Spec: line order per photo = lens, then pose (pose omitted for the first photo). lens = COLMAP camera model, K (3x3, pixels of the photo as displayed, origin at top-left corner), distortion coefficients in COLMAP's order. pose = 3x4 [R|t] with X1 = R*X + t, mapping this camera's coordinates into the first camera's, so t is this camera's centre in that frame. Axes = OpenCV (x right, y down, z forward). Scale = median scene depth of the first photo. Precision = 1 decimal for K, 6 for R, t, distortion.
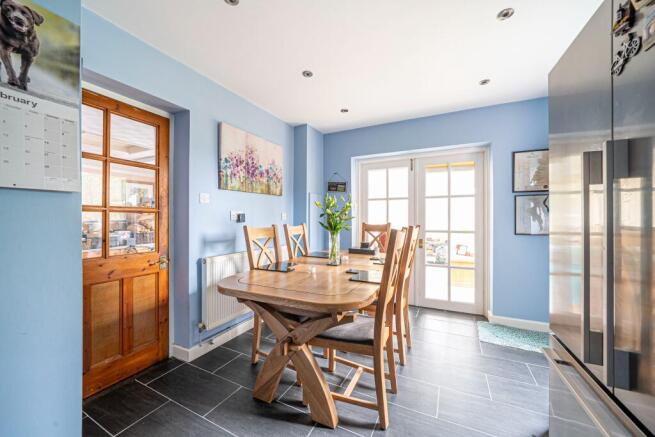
lens RADIAL K [[245.2, 0, 325.8], [0, 245.2, 218.5], [0, 0, 1]] dist [0.000505, 0.000013]
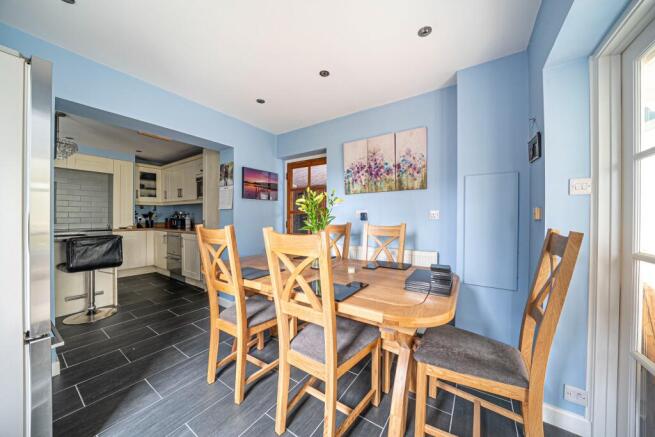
lens RADIAL K [[227.6, 0, 324.7], [0, 227.6, 217.9], [0, 0, 1]] dist [-0.003280, -0.000064]
pose [[-0.119081, 0.001534, -0.992883, 0.684655], [-0.005196, 0.999984, 0.002168, 0.003551], [0.992871, 0.005417, -0.119071, 0.888154]]
